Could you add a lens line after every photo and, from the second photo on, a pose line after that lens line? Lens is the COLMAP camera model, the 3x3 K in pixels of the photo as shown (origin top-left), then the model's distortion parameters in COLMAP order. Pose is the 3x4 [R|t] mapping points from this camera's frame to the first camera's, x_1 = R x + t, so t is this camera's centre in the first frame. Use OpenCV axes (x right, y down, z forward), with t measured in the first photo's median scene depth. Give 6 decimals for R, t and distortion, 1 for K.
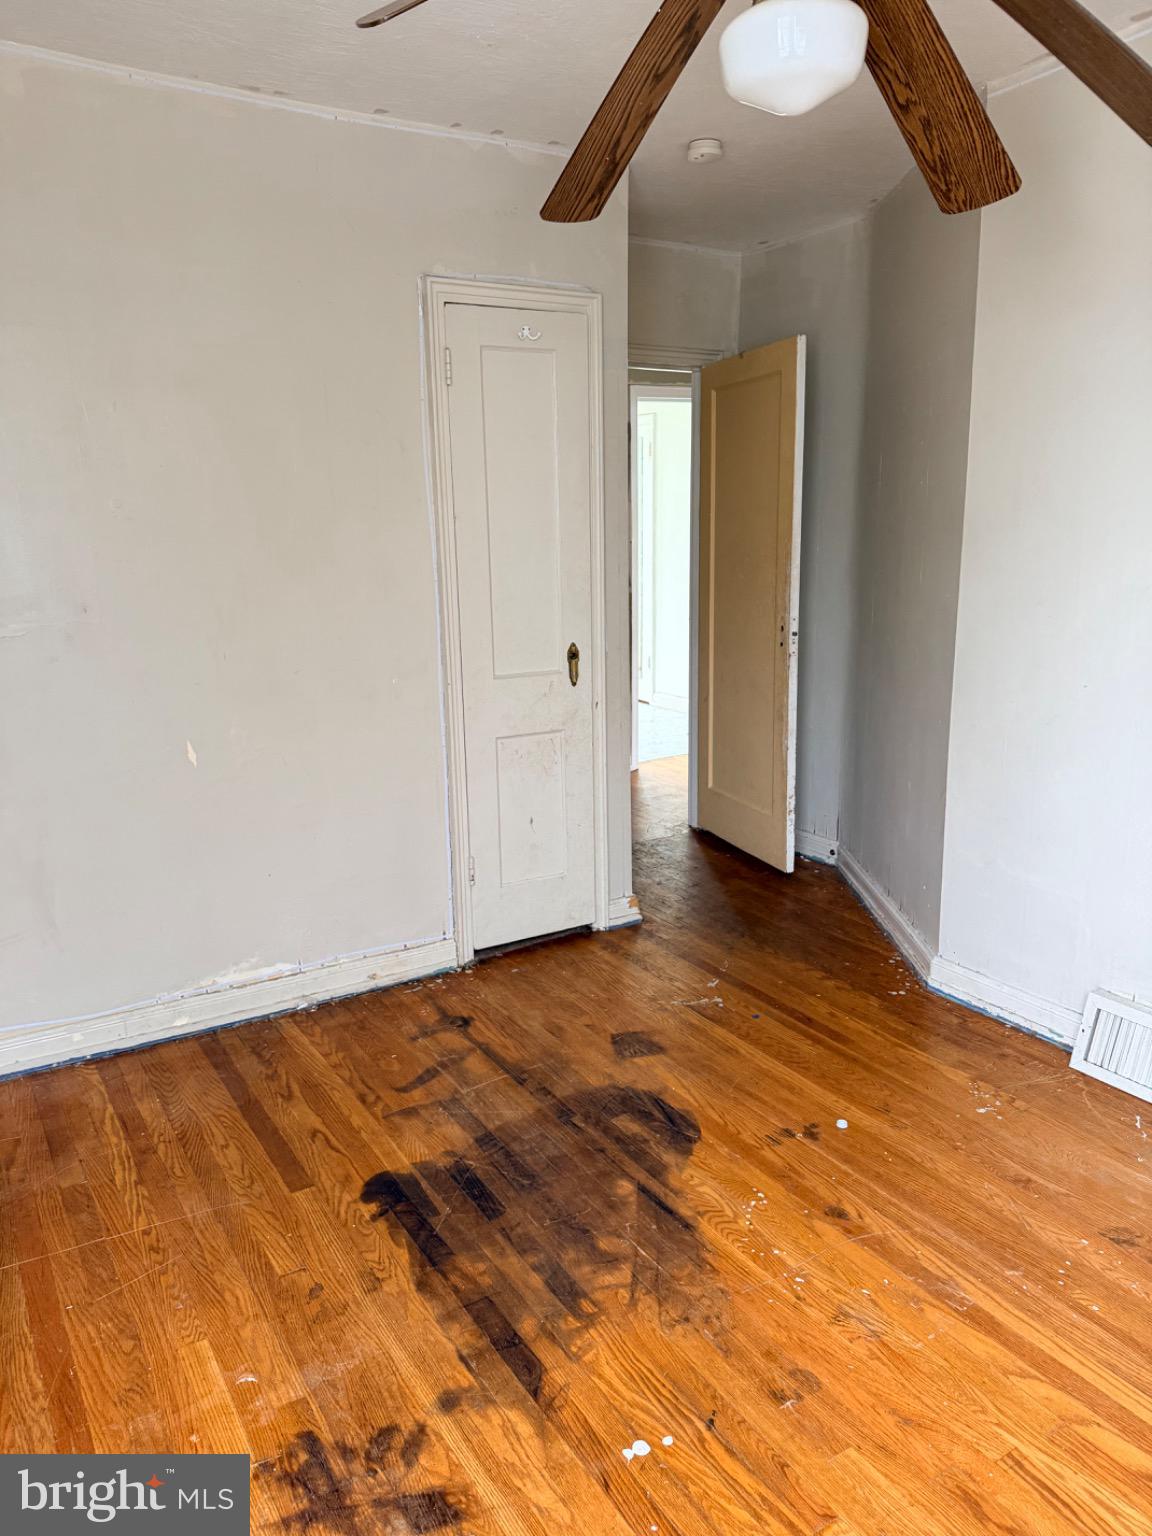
lens RADIAL K [[1079.9, 0, 576.0], [0, 1079.9, 768.0], [0, 0, 1]] dist [0.076140, -0.107172]
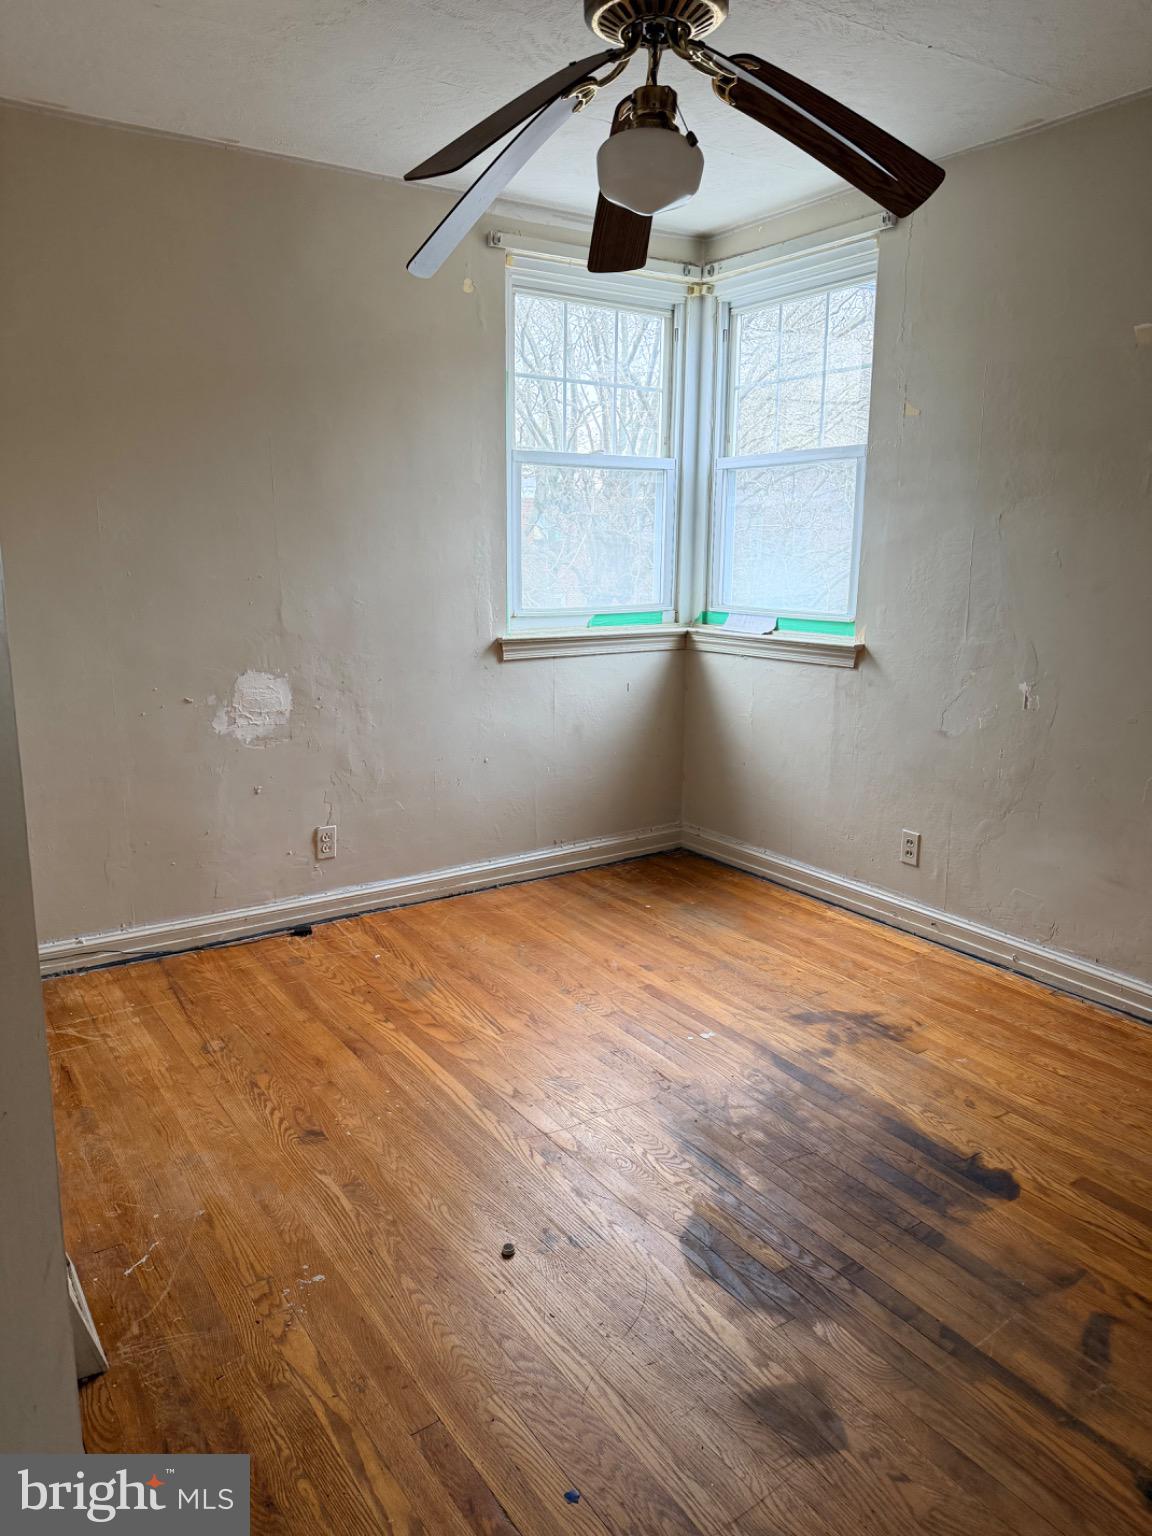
lens RADIAL K [[1079.9, 0, 576.0], [0, 1079.9, 768.0], [0, 0, 1]] dist [0.076140, -0.107172]
pose [[-0.999067, 0.017473, -0.039502, 0.245340], [-0.001015, 0.904780, 0.425878, -0.389751], [0.043182, 0.425520, -0.903918, 1.774868]]
